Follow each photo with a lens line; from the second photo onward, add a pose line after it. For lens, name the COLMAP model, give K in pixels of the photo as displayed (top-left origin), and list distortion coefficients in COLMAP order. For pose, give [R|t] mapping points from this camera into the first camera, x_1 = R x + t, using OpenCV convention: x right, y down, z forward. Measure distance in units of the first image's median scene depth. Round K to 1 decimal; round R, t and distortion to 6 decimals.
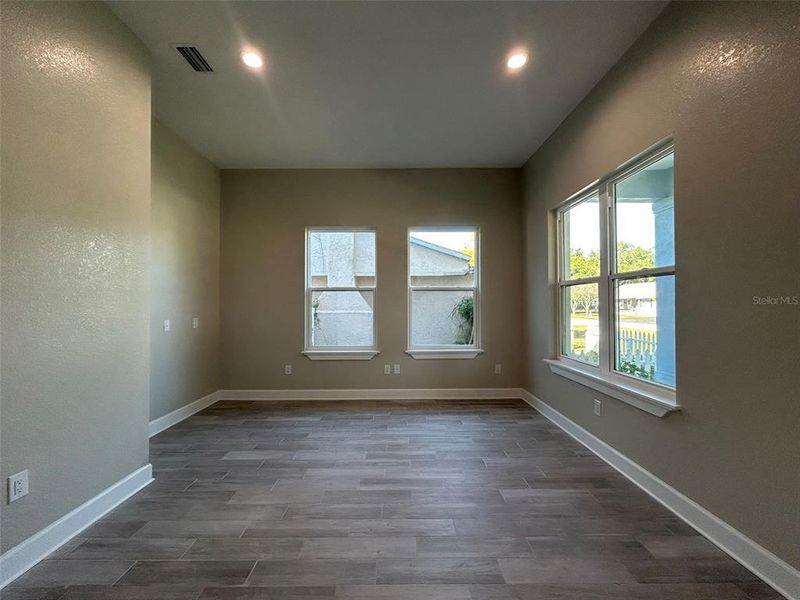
lens RADIAL K [[321.3, 0, 400.0], [0, 321.3, 300.0], [0, 0, 1]] dist [0.002051, 0.000359]
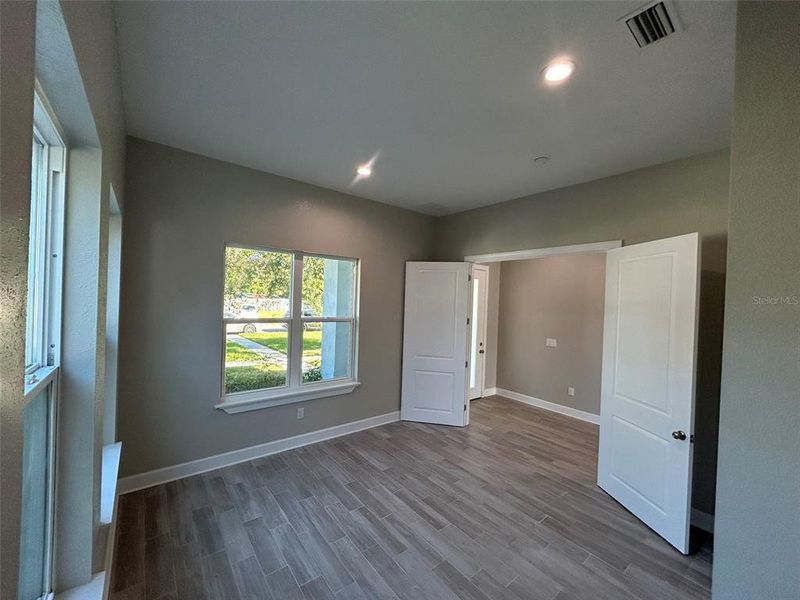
lens RADIAL K [[321.3, 0, 400.0], [0, 321.3, 300.0], [0, 0, 1]] dist [0.002051, 0.000359]
pose [[-0.621220, -0.018807, 0.783411, -0.751575], [-0.042933, 0.999027, -0.010062, -0.166359], [-0.782459, -0.039885, -0.621423, 1.558233]]
